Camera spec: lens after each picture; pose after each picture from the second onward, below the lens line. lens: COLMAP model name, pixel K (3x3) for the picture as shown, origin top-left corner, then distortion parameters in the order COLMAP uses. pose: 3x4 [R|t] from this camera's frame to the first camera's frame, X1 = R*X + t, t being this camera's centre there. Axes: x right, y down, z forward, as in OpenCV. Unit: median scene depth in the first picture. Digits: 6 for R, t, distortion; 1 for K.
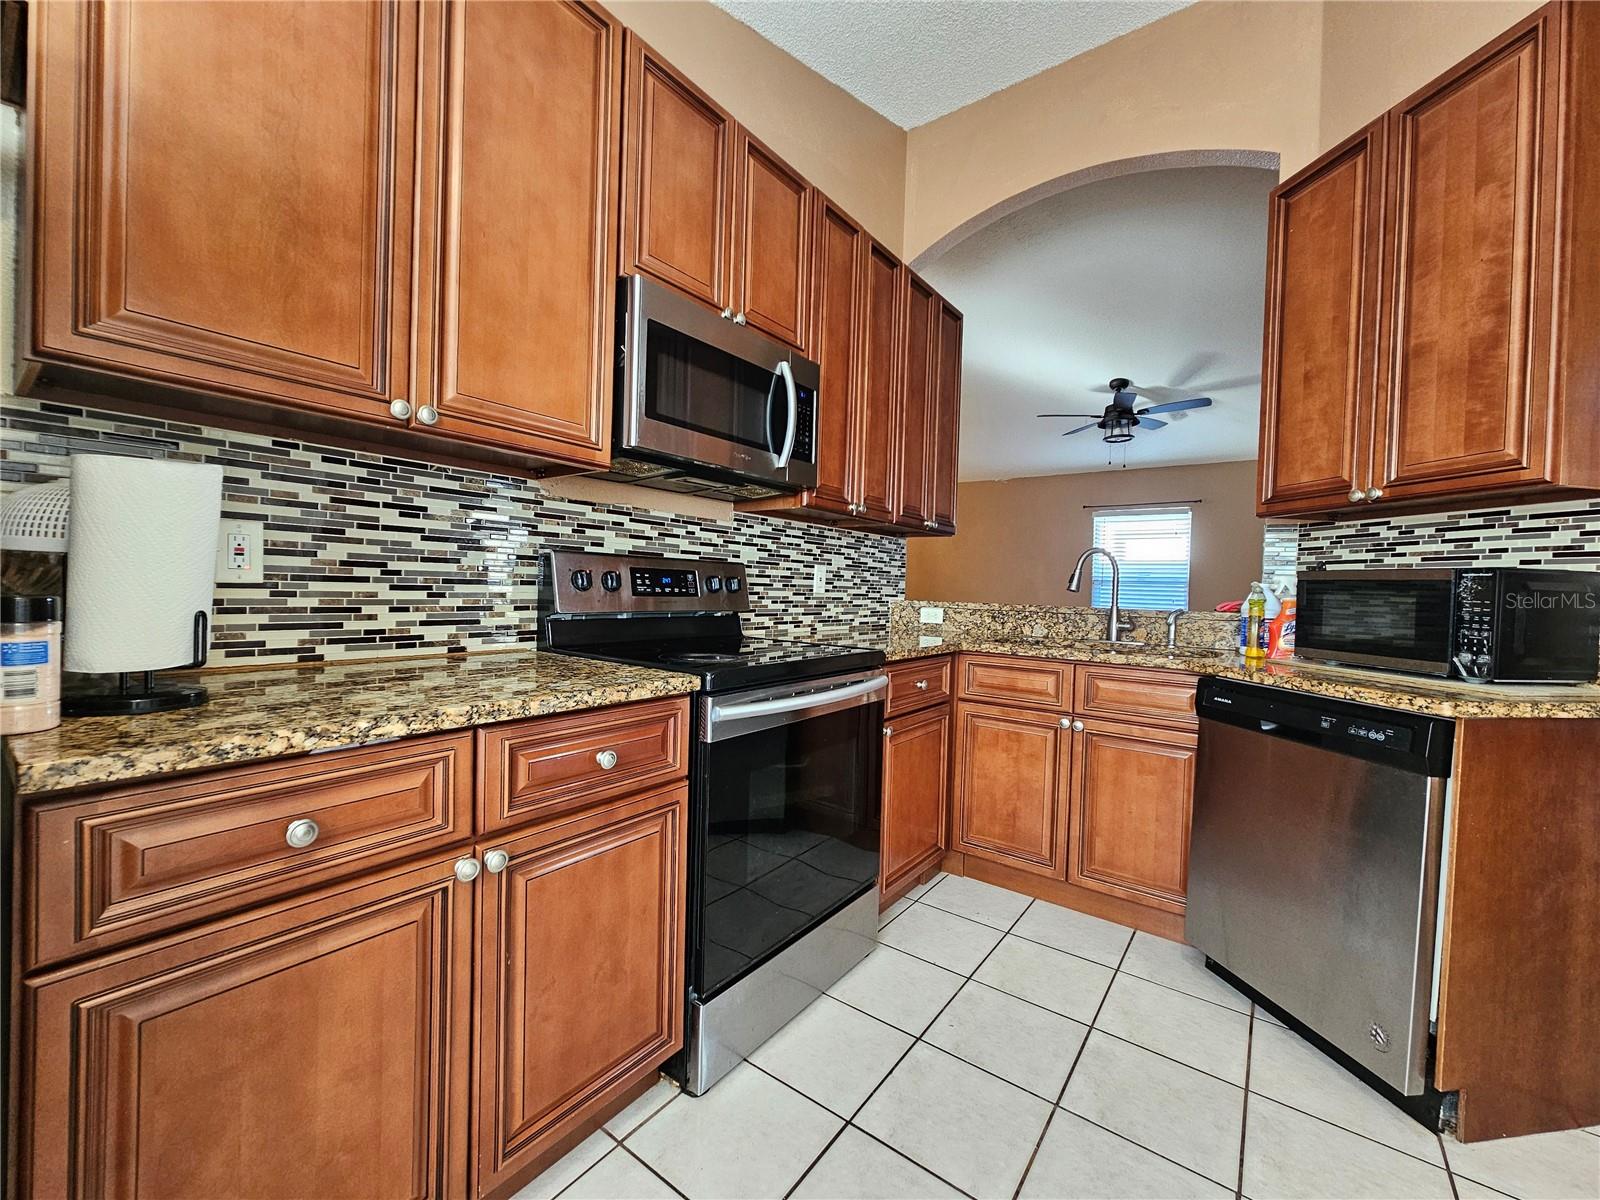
lens RADIAL K [[653.4, 0, 789.8], [0, 653.4, 598.9], [0, 0, 1]] dist [-0.000641, 0.001654]
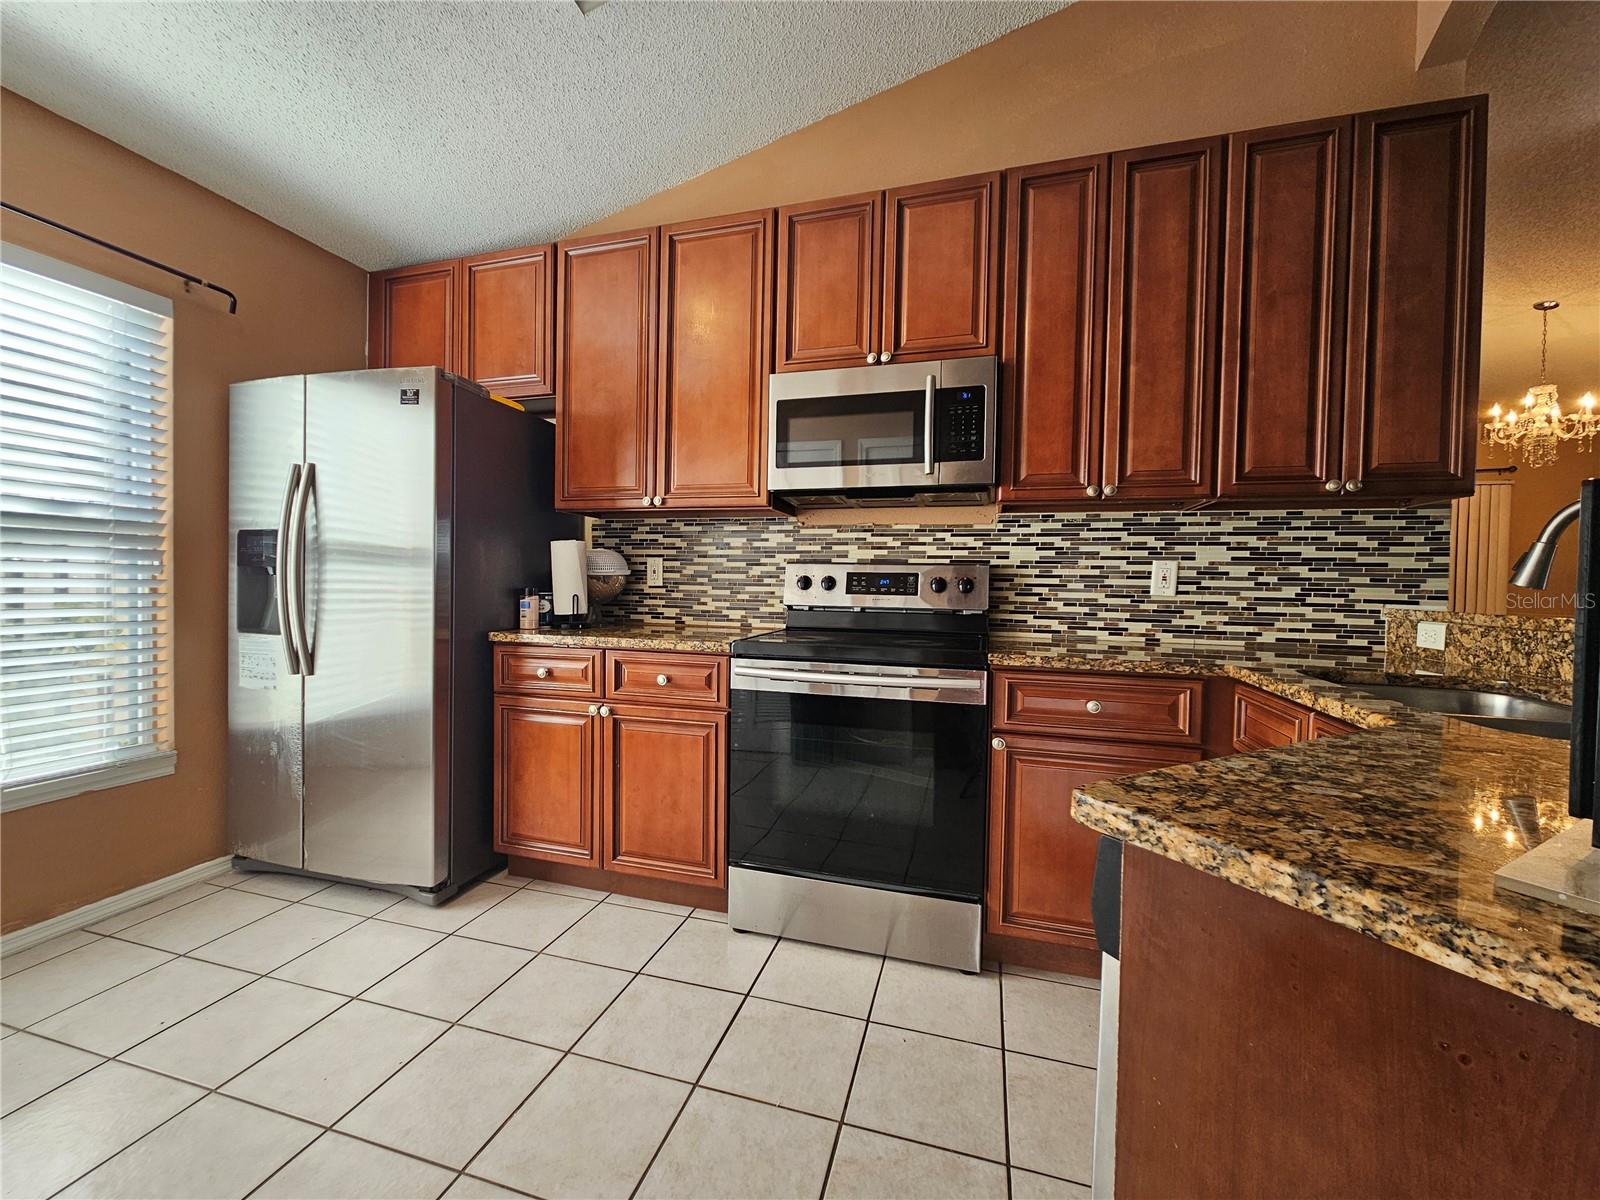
lens RADIAL K [[653.4, 0, 792.7], [0, 653.4, 605.0], [0, 0, 1]] dist [-0.000641, 0.001654]
pose [[0.351309, 0.008688, -0.936219, 0.915824], [-0.023783, 0.999717, 0.000353, 0.018895], [0.935958, 0.022142, 0.351416, 0.422931]]
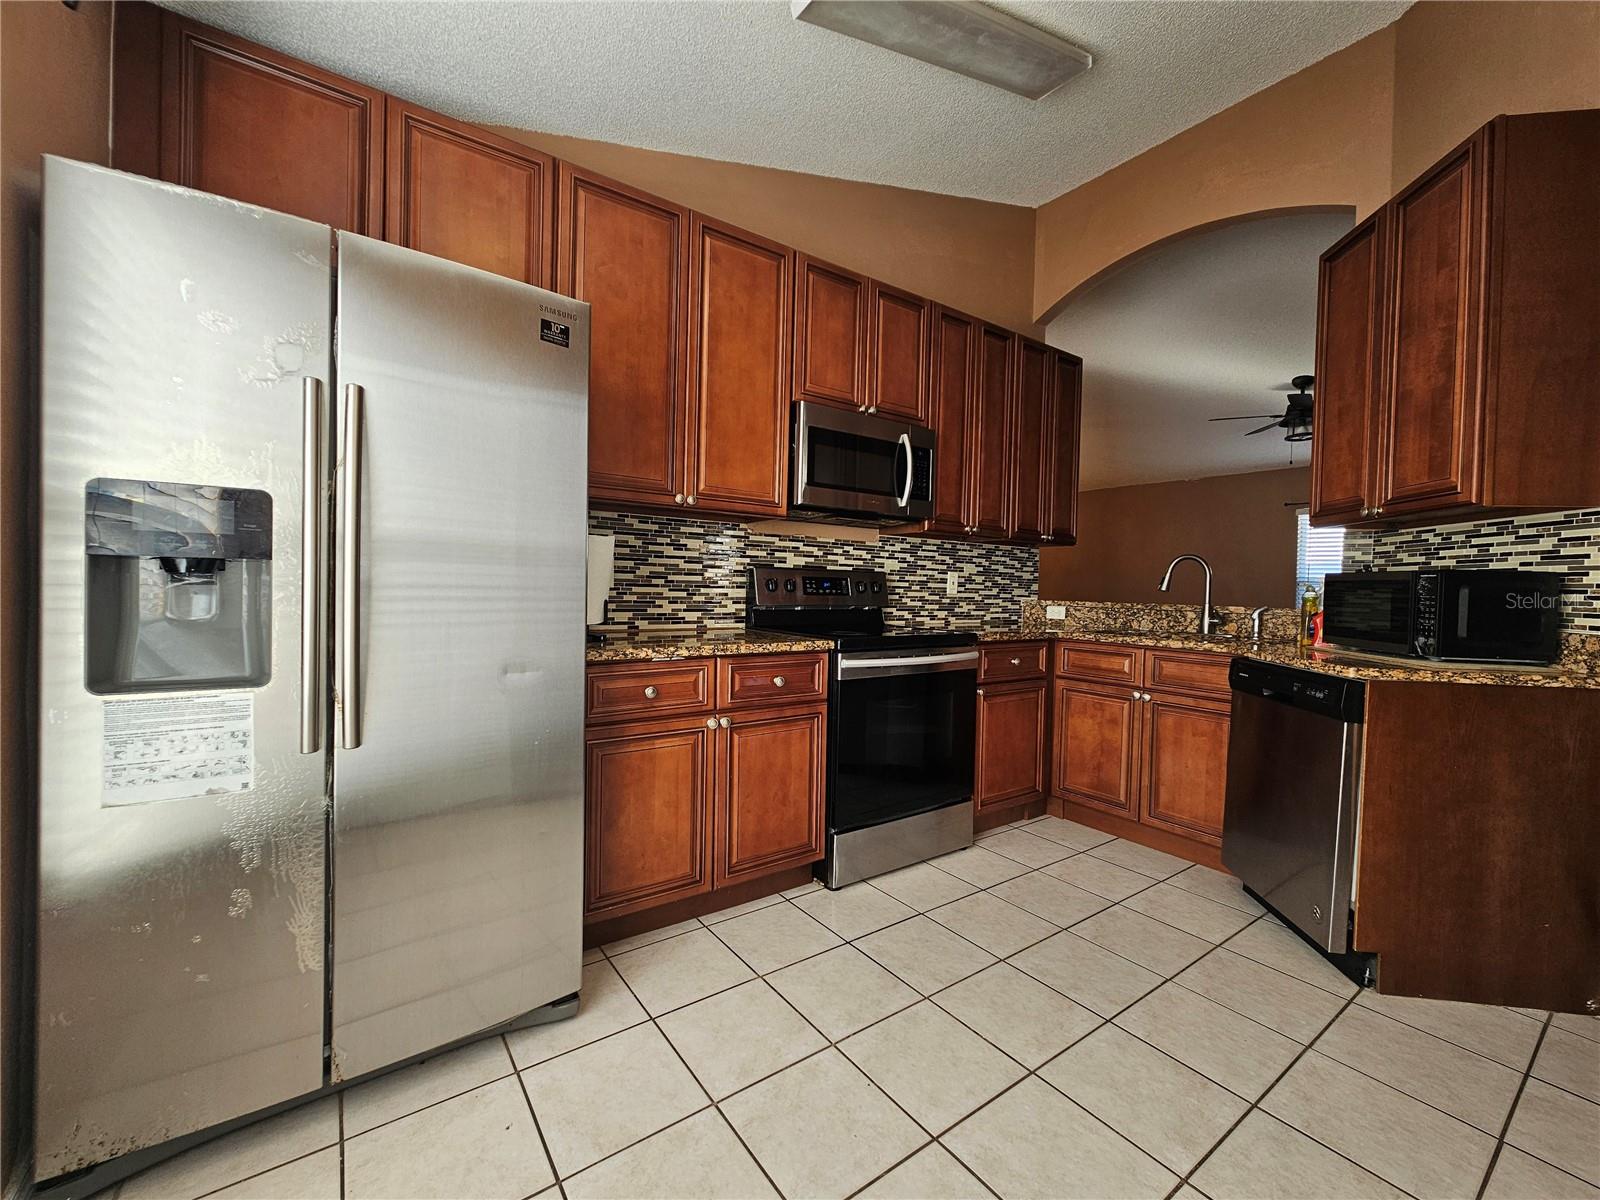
lens RADIAL K [[653.4, 0, 791.6], [0, 653.4, 605.0], [0, 0, 1]] dist [-0.000641, 0.001654]
pose [[0.953546, 0.001974, -0.301242, 0.188807], [-0.001130, 0.999995, 0.002976, 0.013832], [0.301247, -0.002497, 0.953543, -0.460145]]
